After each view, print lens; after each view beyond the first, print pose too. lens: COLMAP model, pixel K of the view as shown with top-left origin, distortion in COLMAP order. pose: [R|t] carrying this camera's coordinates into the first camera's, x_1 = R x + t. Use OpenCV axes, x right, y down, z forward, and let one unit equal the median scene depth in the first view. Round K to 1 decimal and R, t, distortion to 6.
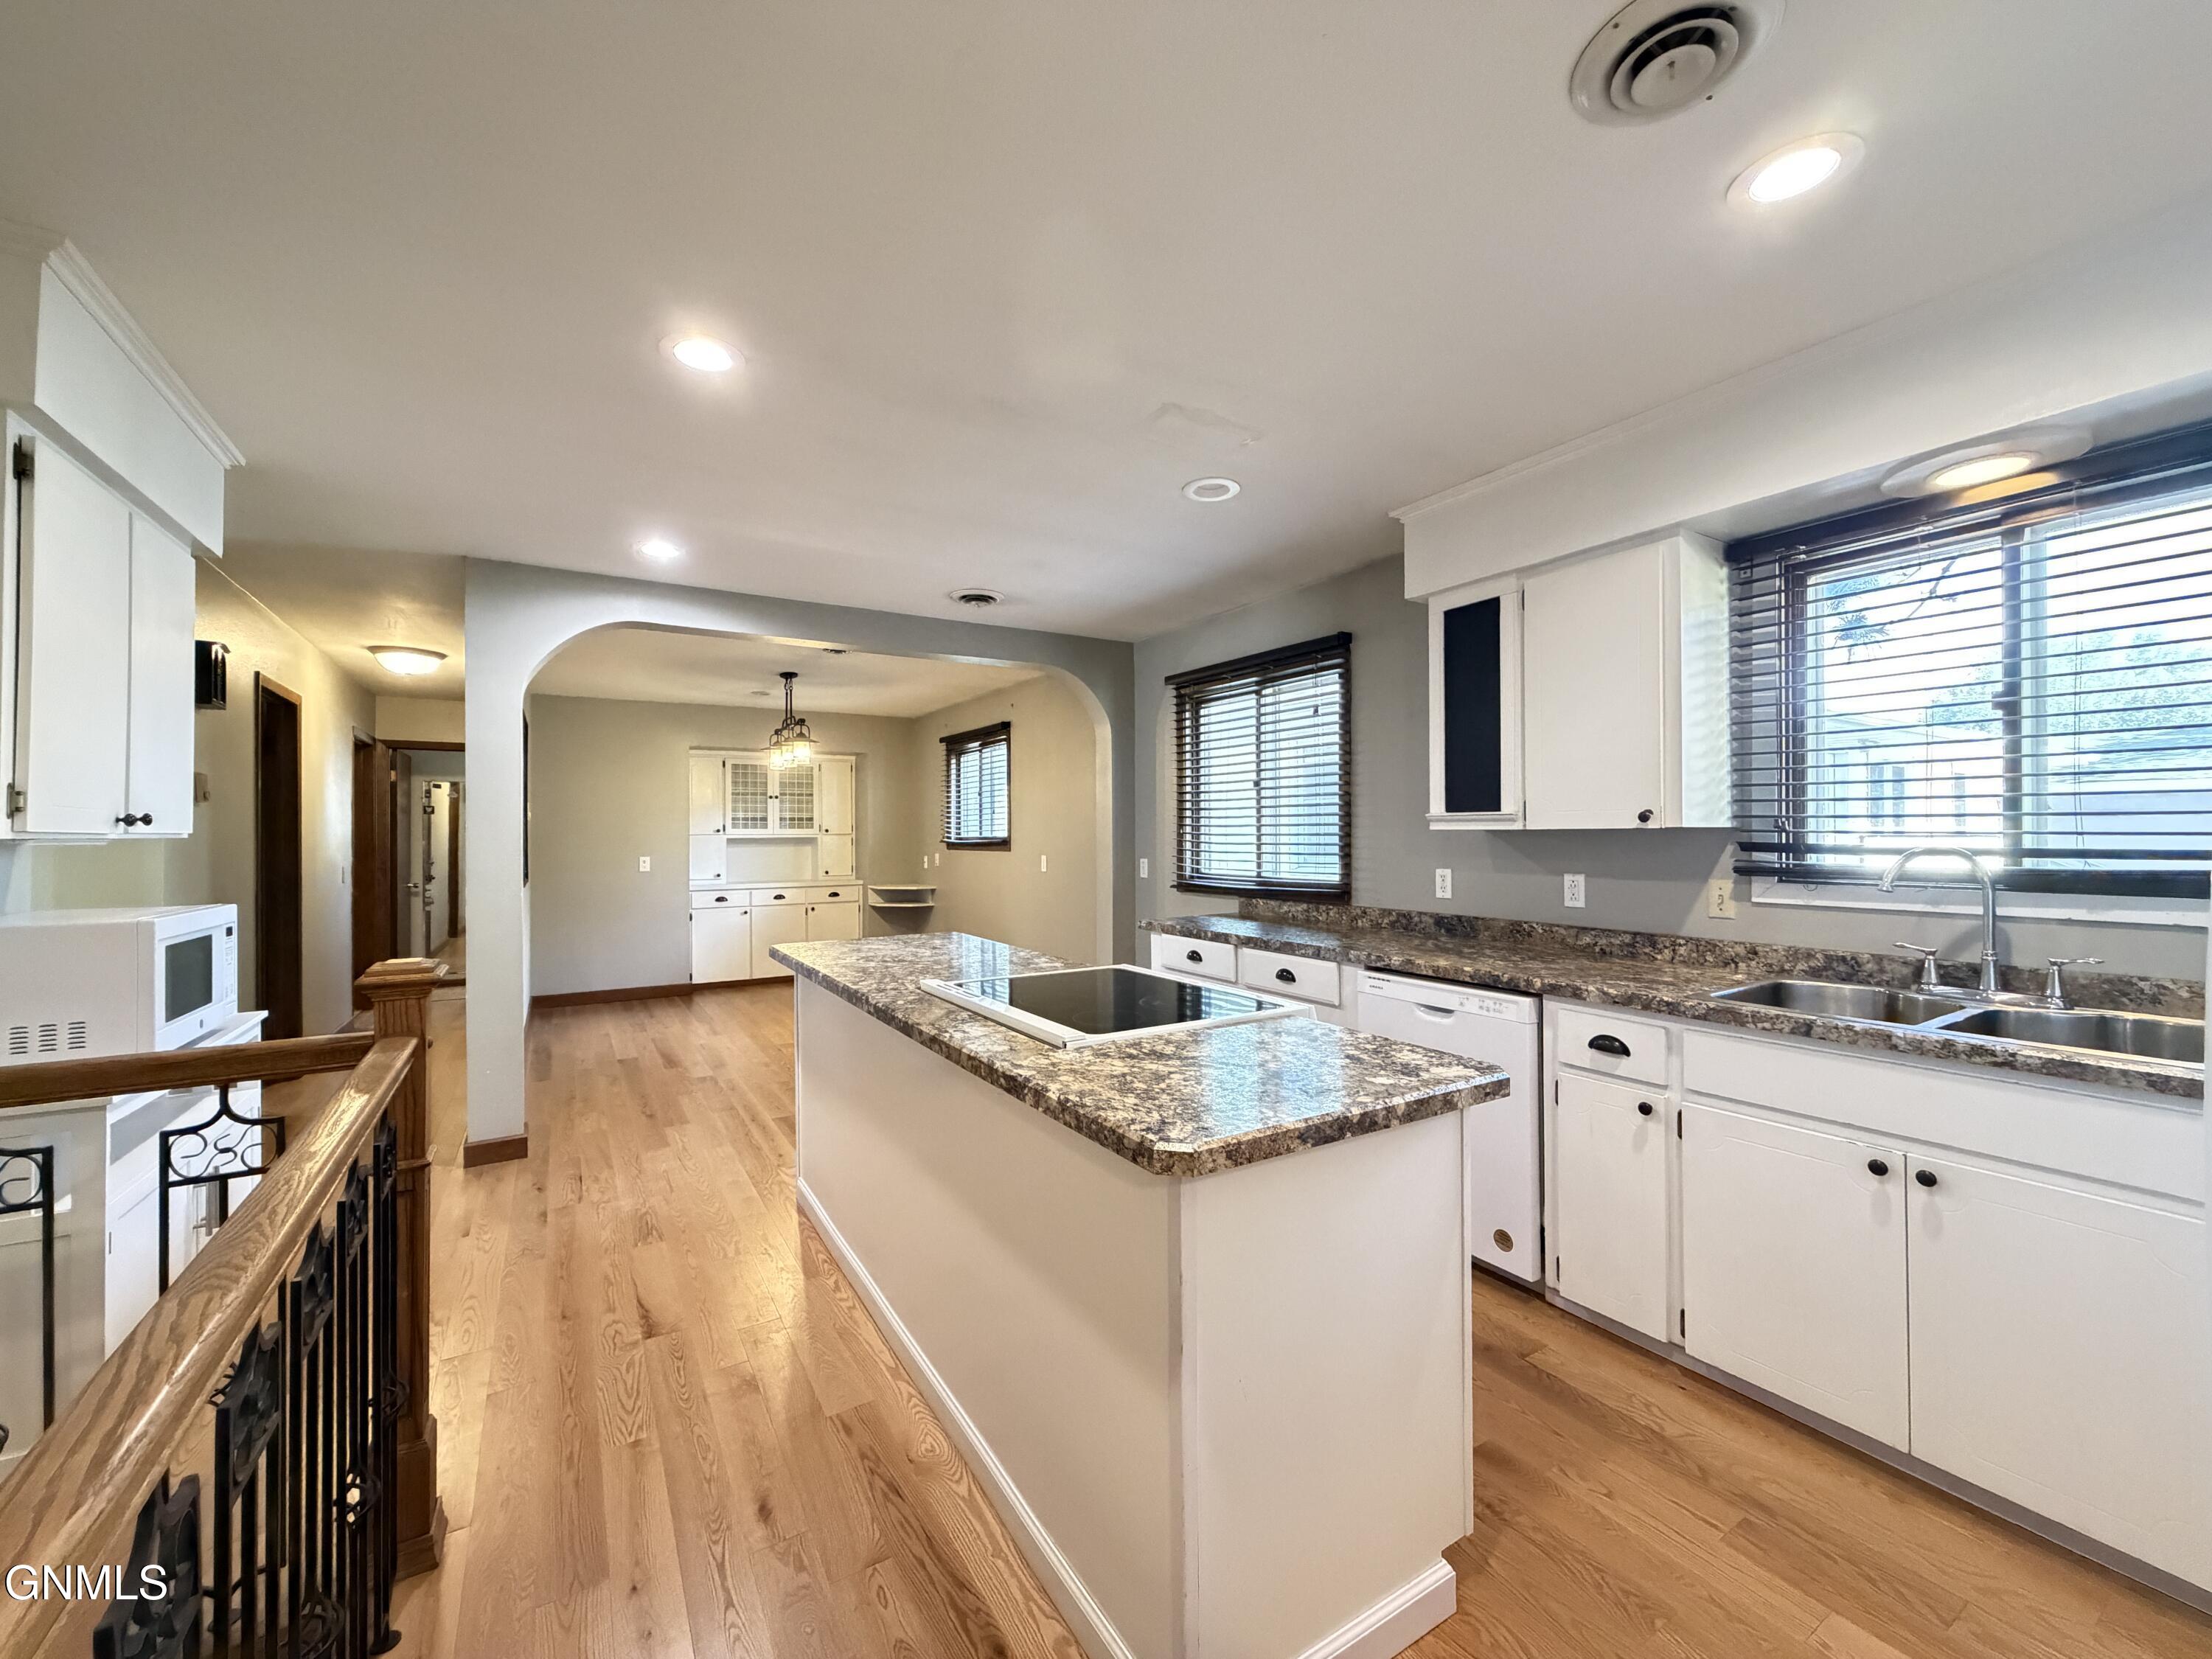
lens RADIAL K [[881.8, 0, 1094.6], [0, 881.8, 835.3], [0, 0, 1]] dist [-0.001550, 0.000382]
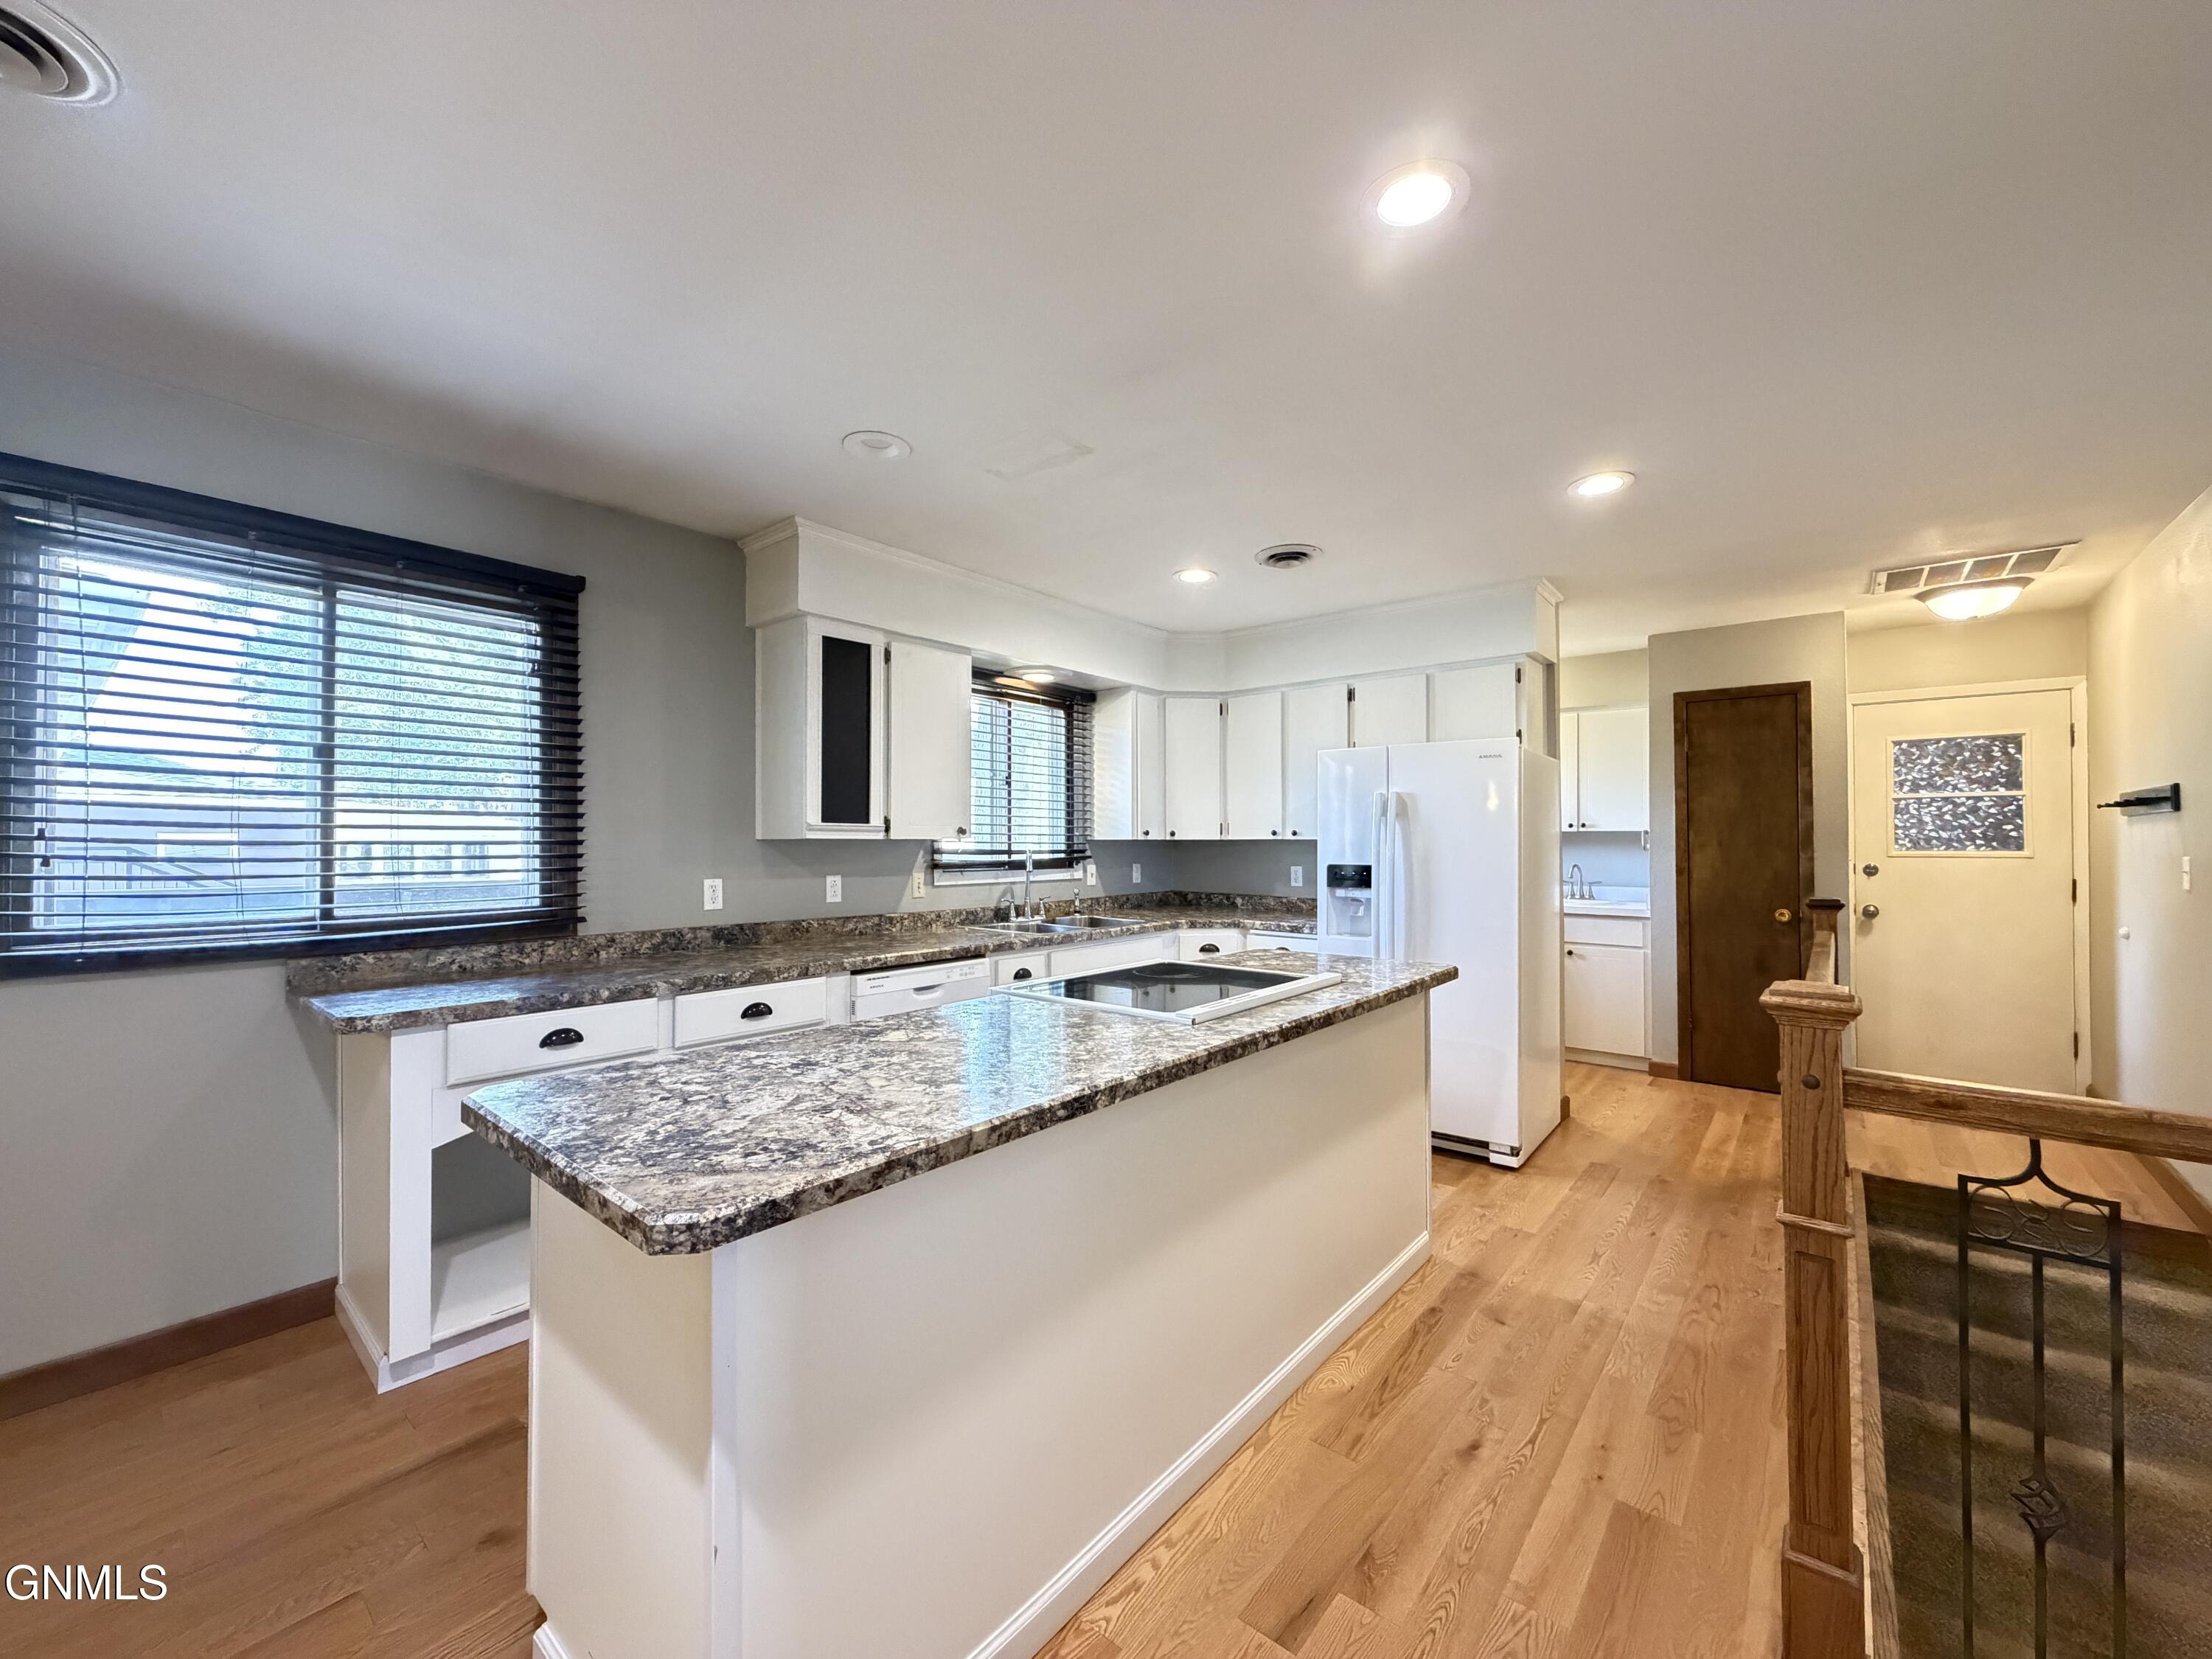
lens RADIAL K [[881.8, 0, 1104.1], [0, 881.8, 834.0], [0, 0, 1]] dist [-0.001550, 0.000382]
pose [[-0.325921, 0.011096, 0.945332, -0.651421], [0.001149, 0.999935, -0.011341, 0.000468], [-0.945396, -0.002610, -0.325912, 0.915753]]
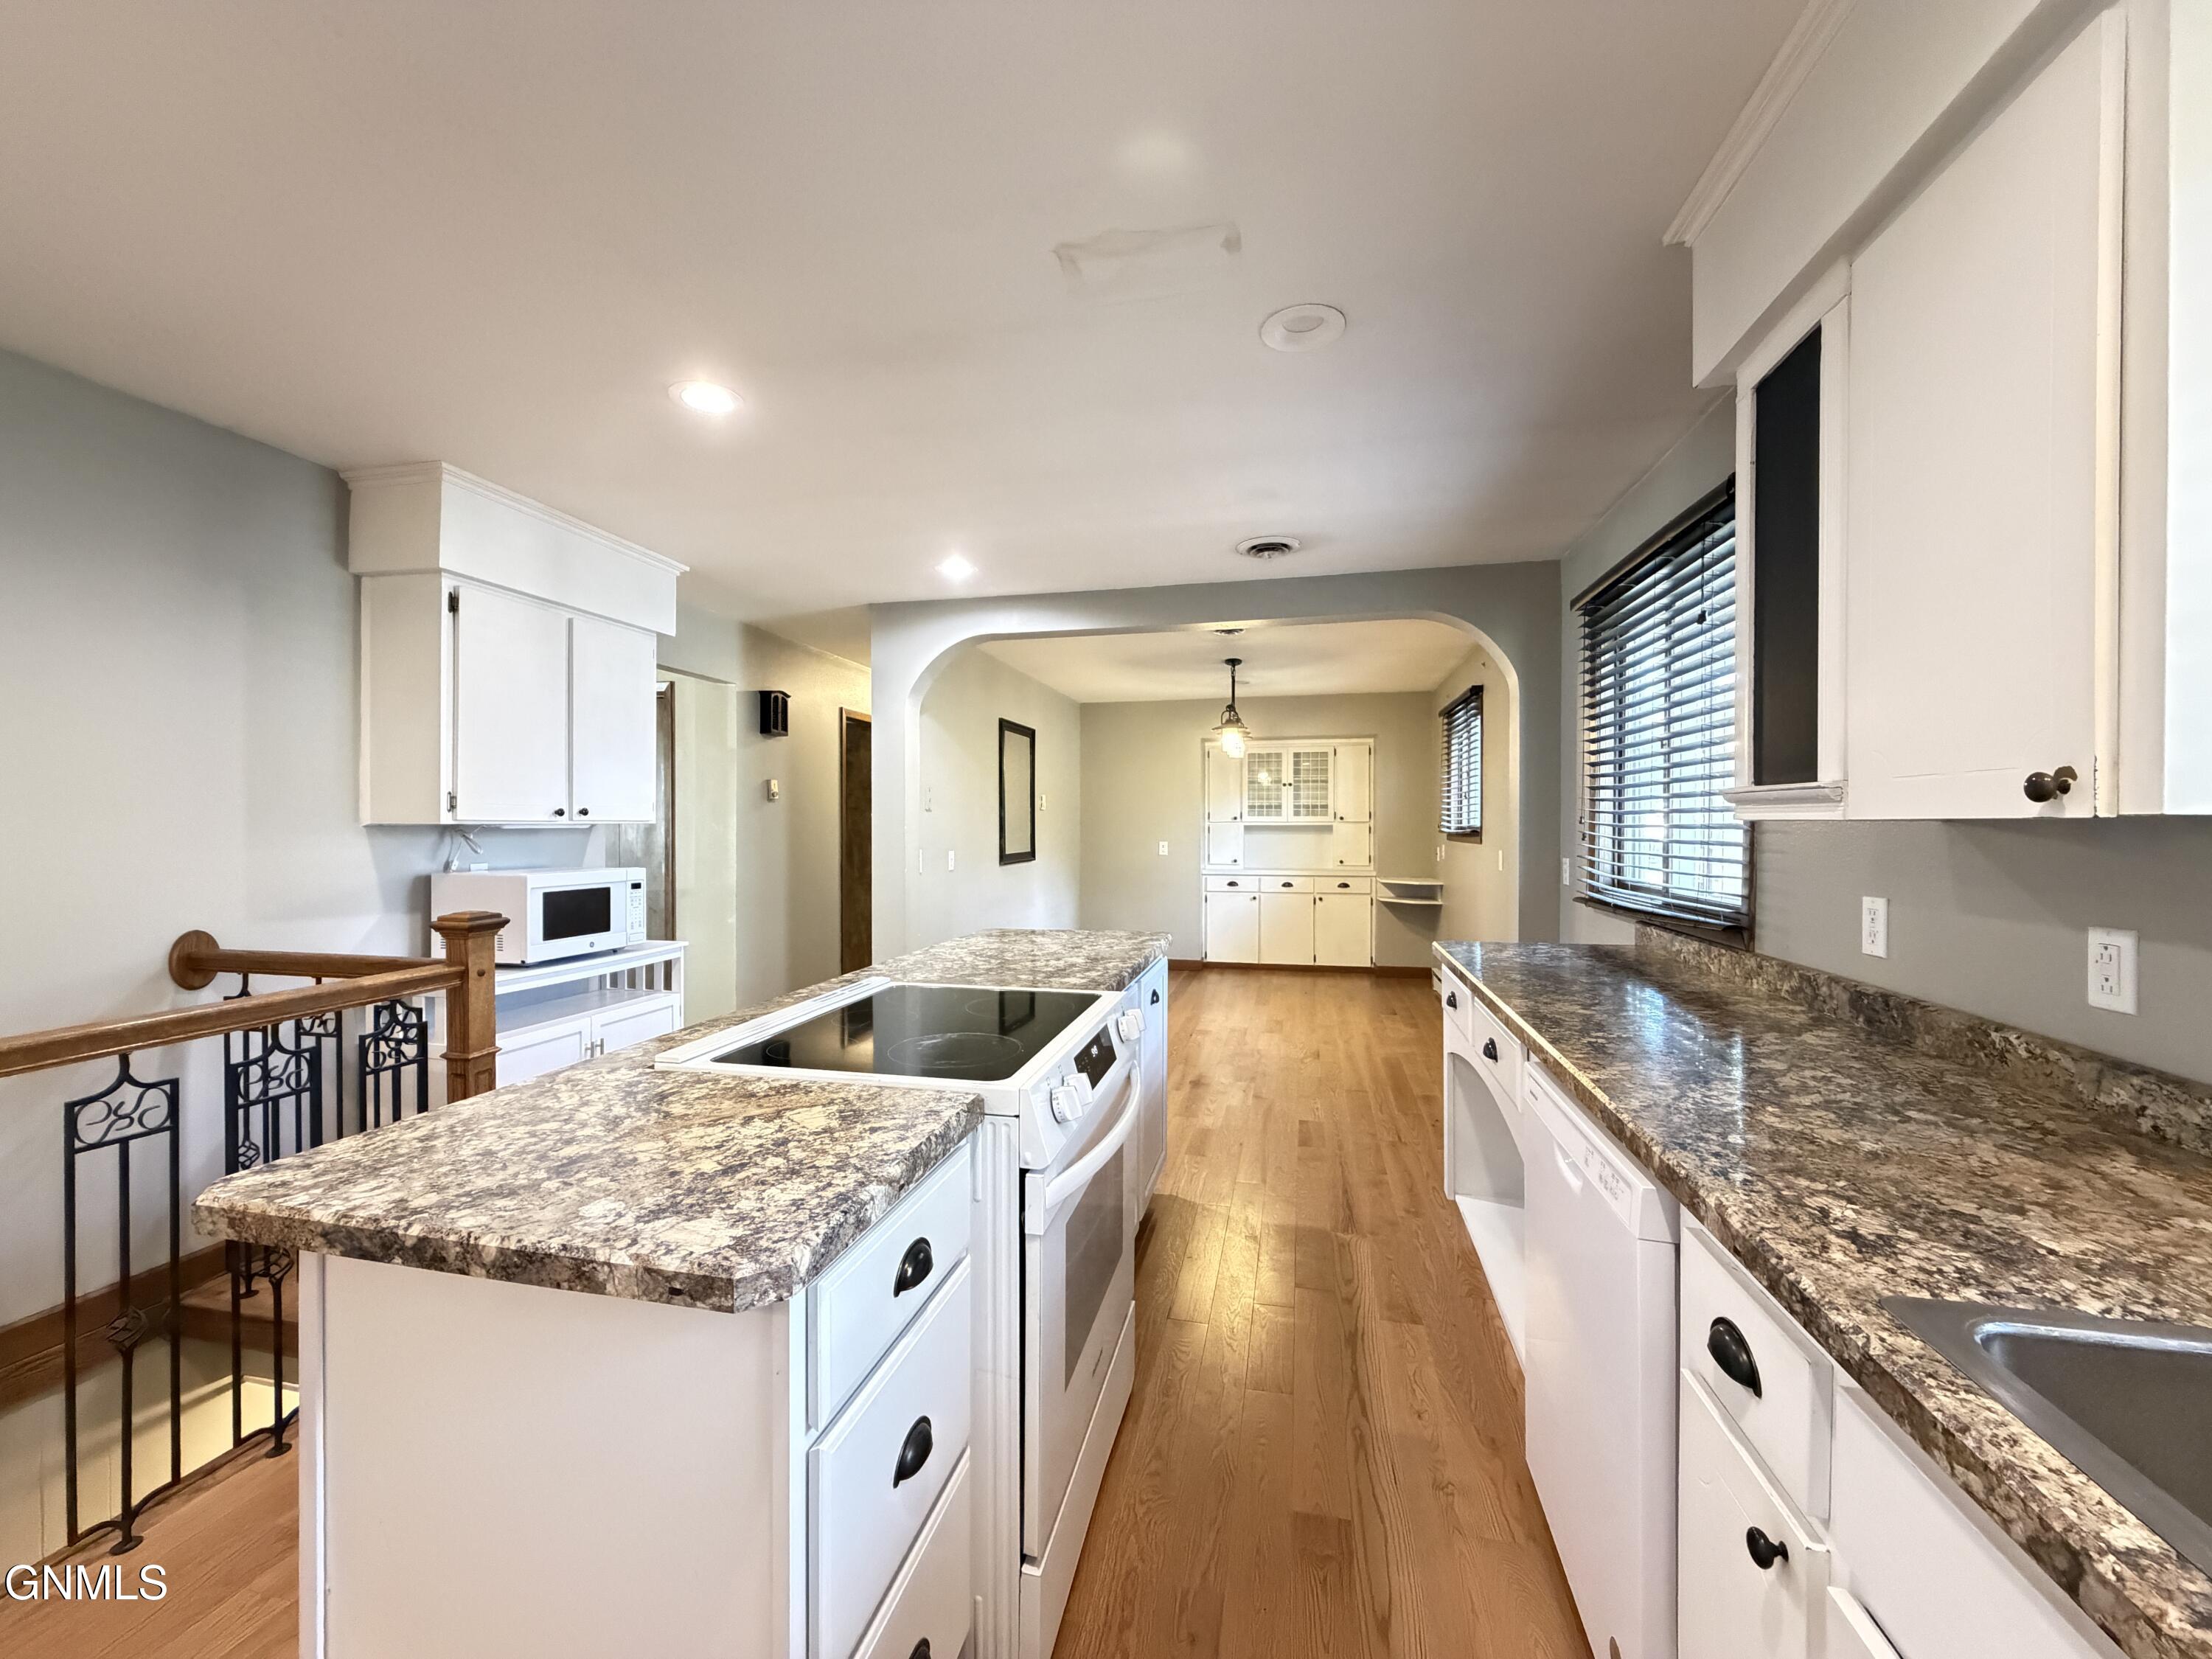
lens RADIAL K [[881.8, 0, 1098.8], [0, 881.8, 828.5], [0, 0, 1]] dist [-0.001550, 0.000382]
pose [[0.716339, 0.012284, -0.697644, 0.431168], [-0.007897, 0.999924, 0.009498, -0.002622], [0.697708, -0.001295, 0.716381, 0.331003]]
